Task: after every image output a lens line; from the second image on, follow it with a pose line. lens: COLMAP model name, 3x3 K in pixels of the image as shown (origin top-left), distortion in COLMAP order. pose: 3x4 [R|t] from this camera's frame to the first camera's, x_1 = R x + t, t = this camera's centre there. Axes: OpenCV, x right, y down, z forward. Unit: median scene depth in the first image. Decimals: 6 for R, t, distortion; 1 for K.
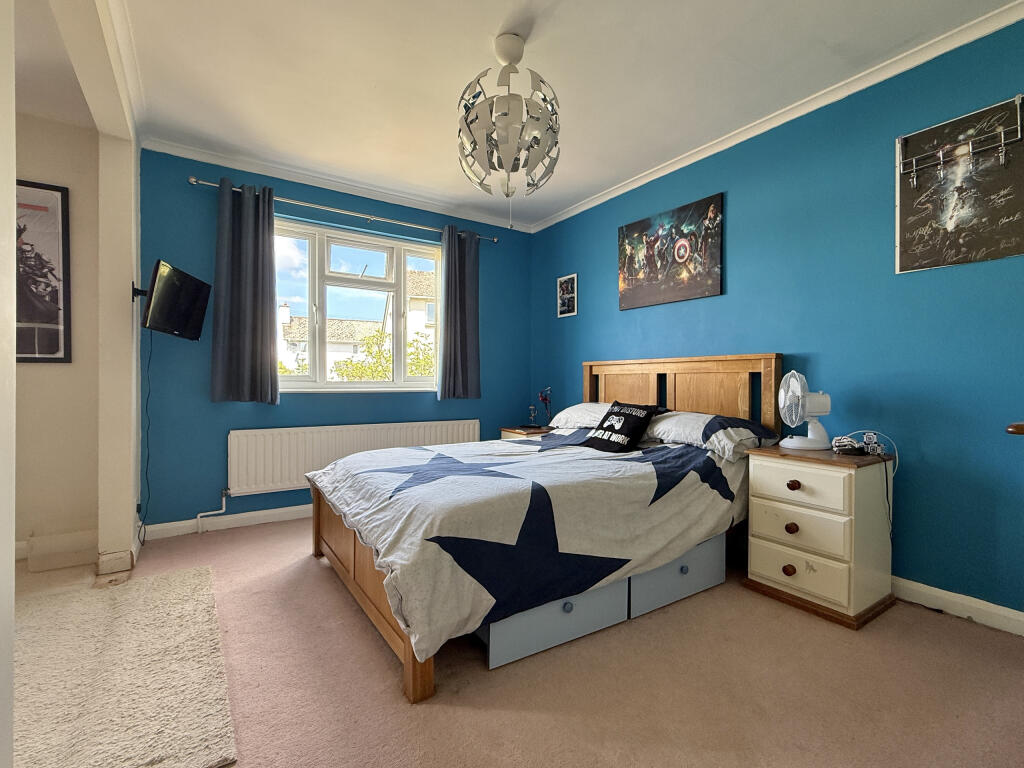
lens RADIAL K [[473.0, 0, 510.8], [0, 473.0, 382.7], [0, 0, 1]] dist [0.003029, 0.000021]
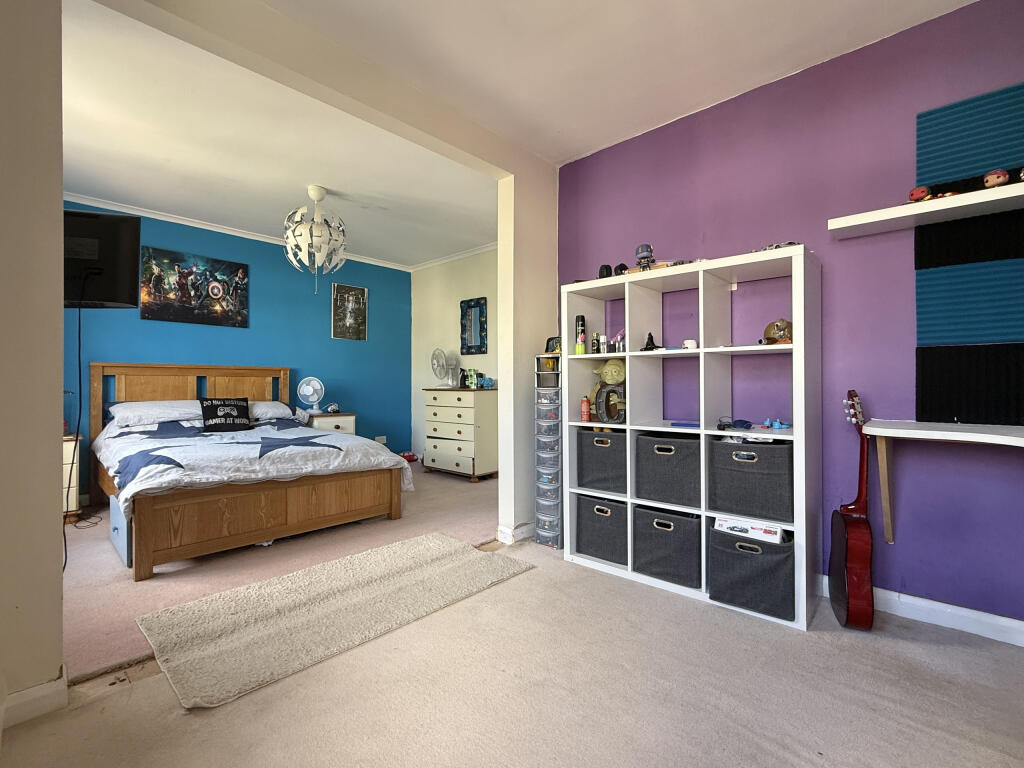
lens RADIAL K [[473.0, 0, 512.8], [0, 473.0, 383.7], [0, 0, 1]] dist [0.003029, 0.000021]
pose [[-0.230466, -0.001007, 0.973080, -1.229843], [0.002315, 0.999996, 0.001583, 0.001403], [-0.973078, 0.002618, -0.230463, 0.460740]]
